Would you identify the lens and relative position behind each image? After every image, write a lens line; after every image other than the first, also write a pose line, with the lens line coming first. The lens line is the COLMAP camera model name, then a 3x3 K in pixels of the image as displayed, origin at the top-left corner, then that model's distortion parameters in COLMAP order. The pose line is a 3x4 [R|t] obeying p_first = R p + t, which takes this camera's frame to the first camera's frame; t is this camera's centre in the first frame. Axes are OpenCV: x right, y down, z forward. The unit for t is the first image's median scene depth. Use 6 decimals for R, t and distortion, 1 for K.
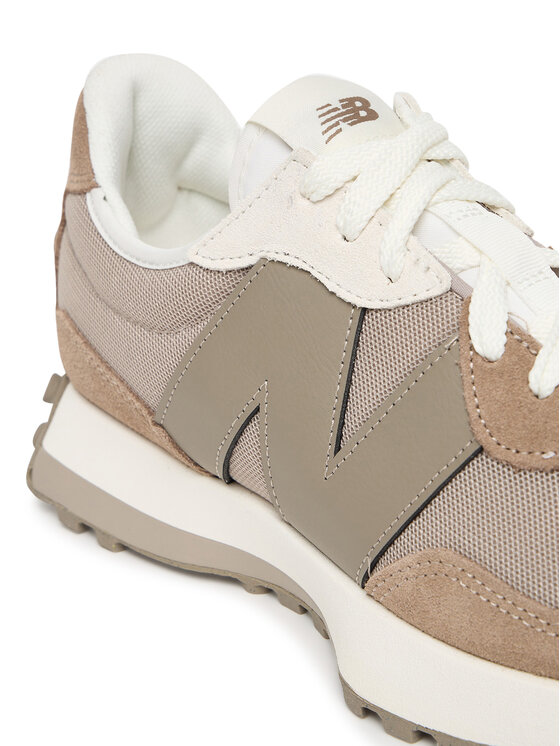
lens RADIAL K [[1811.9, 0, 279.8], [0, 1811.9, 372.7], [0, 0, 1]] dist [0.065761, 0.000000]
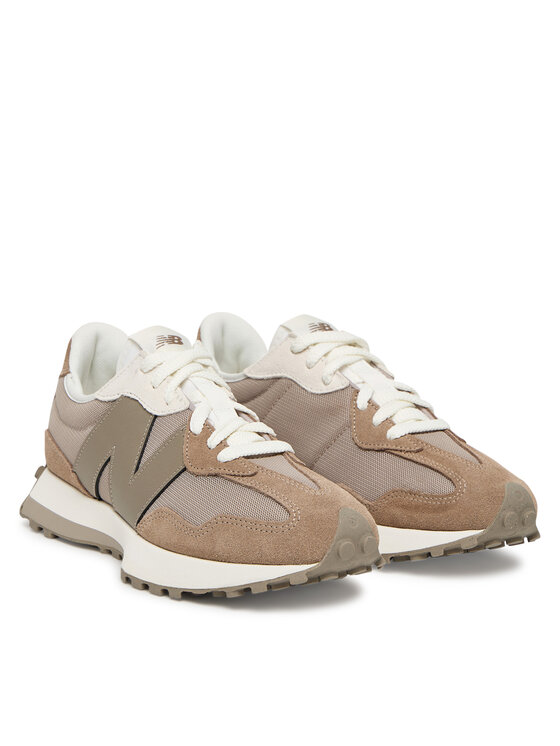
lens RADIAL K [[2200.3, 0, 280.0], [0, 2200.3, 373.0], [0, 0, 1]] dist [0.018233, 0.000000]
pose [[0.980464, 0.108886, -0.163814, 0.645010], [-0.151469, 0.949262, -0.275607, 0.653802], [0.125493, 0.295035, 0.947209, -1.657776]]
